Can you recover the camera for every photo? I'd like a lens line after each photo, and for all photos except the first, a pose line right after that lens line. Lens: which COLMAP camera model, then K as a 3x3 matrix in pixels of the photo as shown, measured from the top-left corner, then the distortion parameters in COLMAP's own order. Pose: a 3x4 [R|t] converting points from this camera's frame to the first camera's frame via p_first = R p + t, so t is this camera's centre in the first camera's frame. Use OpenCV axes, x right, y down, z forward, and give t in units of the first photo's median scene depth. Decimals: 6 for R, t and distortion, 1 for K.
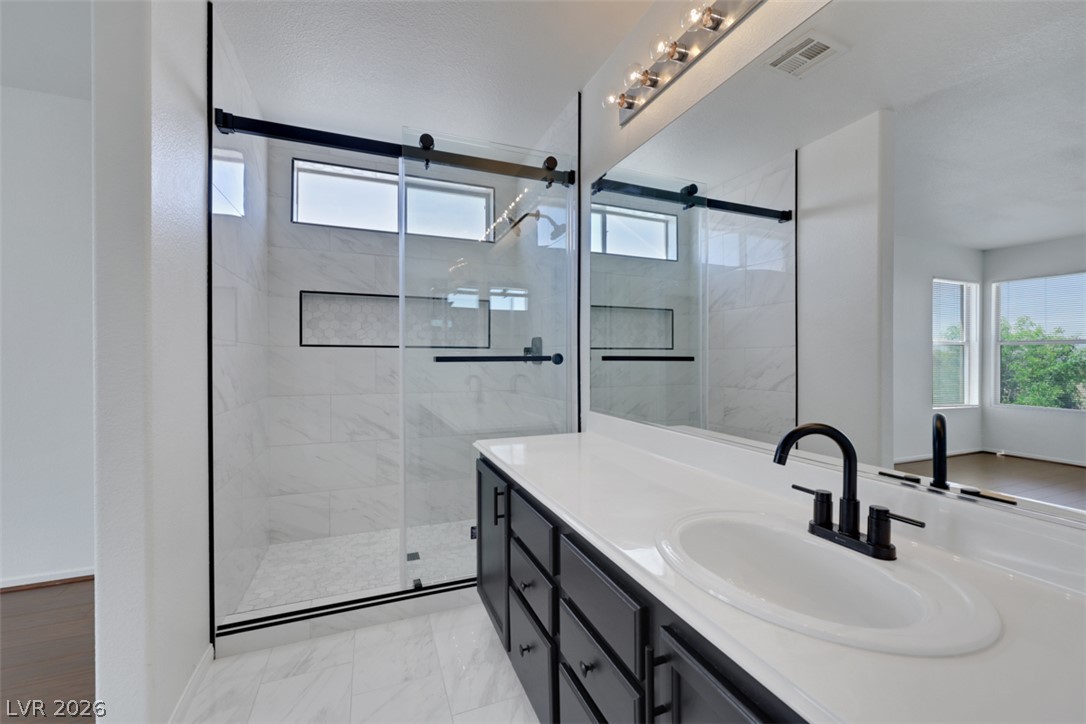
lens RADIAL K [[440.7, 0, 551.4], [0, 440.7, 360.1], [0, 0, 1]] dist [0.000160, 0.000236]
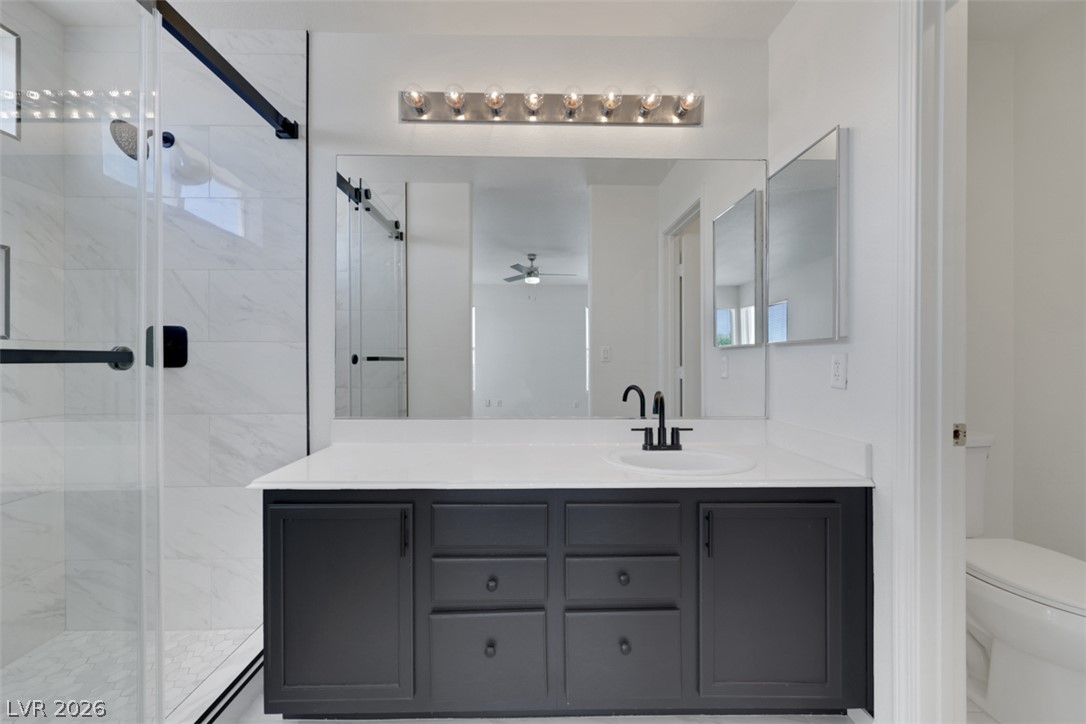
lens RADIAL K [[440.7, 0, 551.4], [0, 440.7, 360.1], [0, 0, 1]] dist [0.000160, 0.000236]
pose [[0.321041, -0.002778, 0.947061, -1.424536], [-0.006990, 0.999962, 0.005303, -0.018636], [-0.947039, -0.008322, 0.321010, 0.778655]]
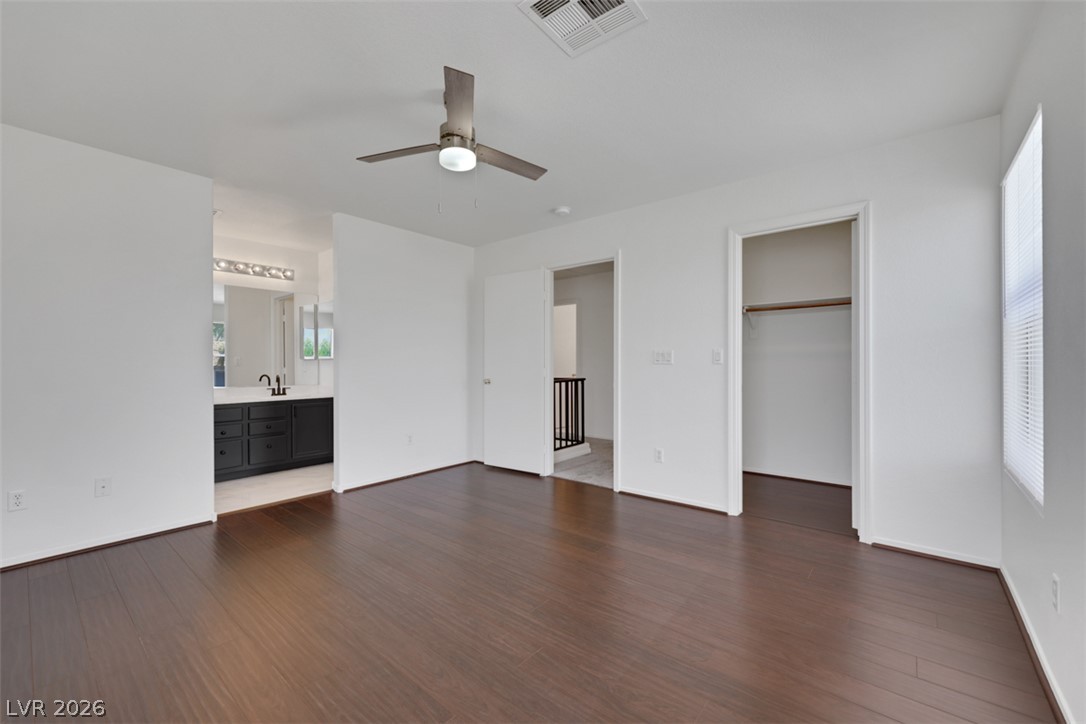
lens RADIAL K [[440.7, 0, 551.4], [0, 440.7, 360.1], [0, 0, 1]] dist [0.000160, 0.000236]
pose [[-0.489132, 0.003655, 0.872202, -6.140588], [0.001084, 0.999993, -0.003583, -0.042000], [-0.872209, -0.000807, -0.489133, 0.652975]]
